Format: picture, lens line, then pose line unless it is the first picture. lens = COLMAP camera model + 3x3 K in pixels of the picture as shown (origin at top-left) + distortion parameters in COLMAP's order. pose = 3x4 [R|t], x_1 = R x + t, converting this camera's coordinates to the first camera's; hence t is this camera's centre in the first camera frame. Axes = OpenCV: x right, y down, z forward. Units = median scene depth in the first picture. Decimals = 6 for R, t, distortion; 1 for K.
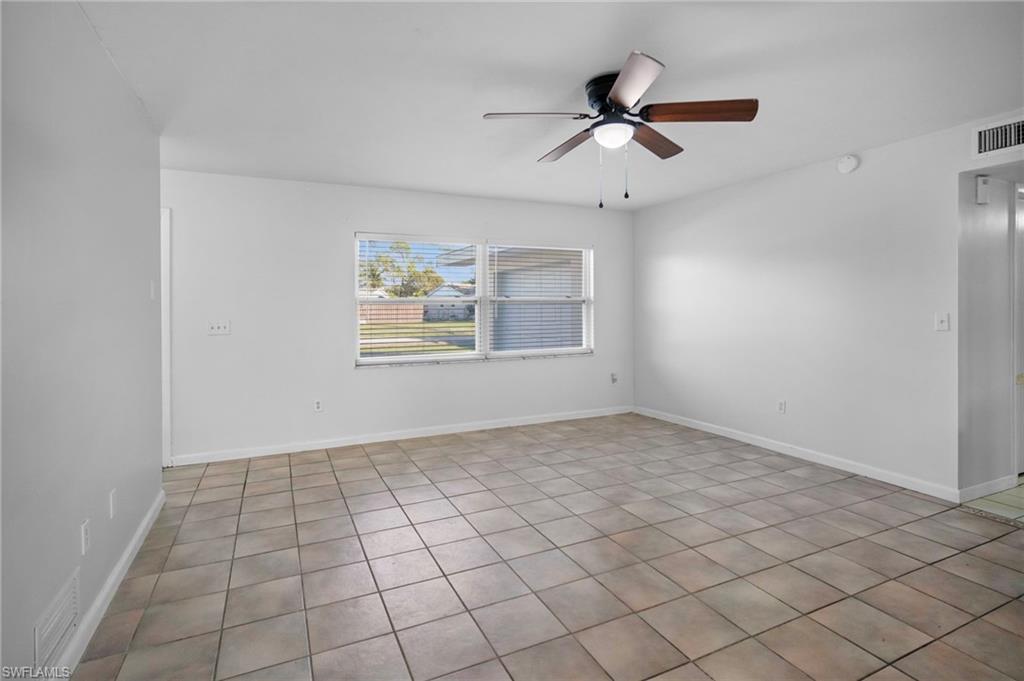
lens RADIAL K [[507.9, 0, 505.6], [0, 507.9, 305.0], [0, 0, 1]] dist [-0.010084, 0.000324]
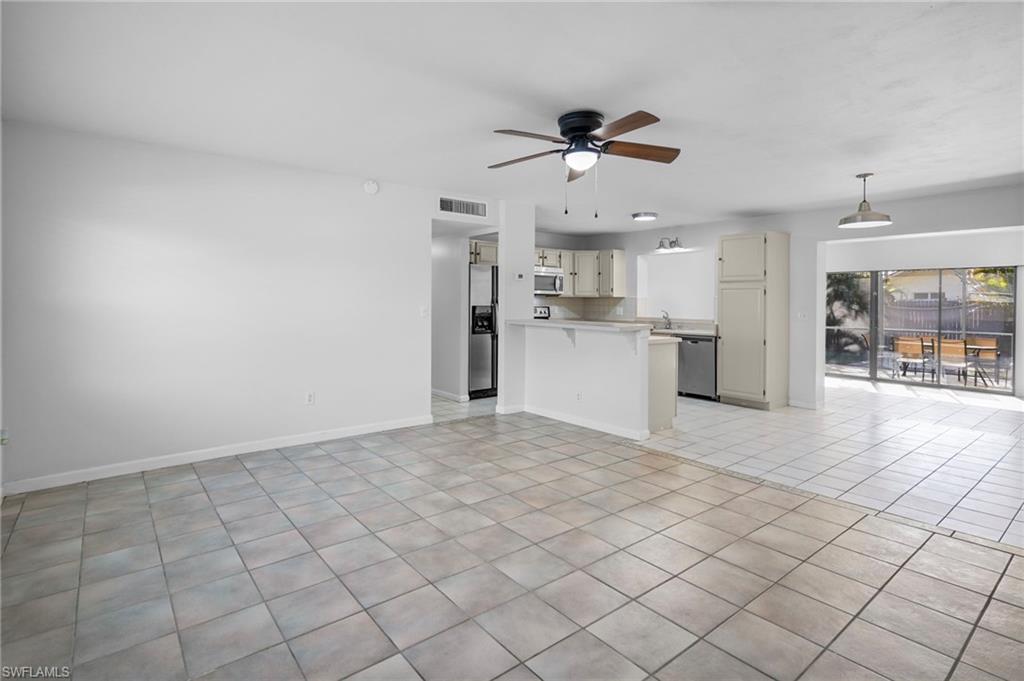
lens RADIAL K [[507.9, 0, 505.6], [0, 507.9, 305.0], [0, 0, 1]] dist [-0.010084, 0.000324]
pose [[-0.226824, -0.005255, 0.973922, -0.710760], [-0.007004, 0.999968, 0.003764, 0.005927], [-0.973911, -0.005968, -0.226854, 1.099748]]
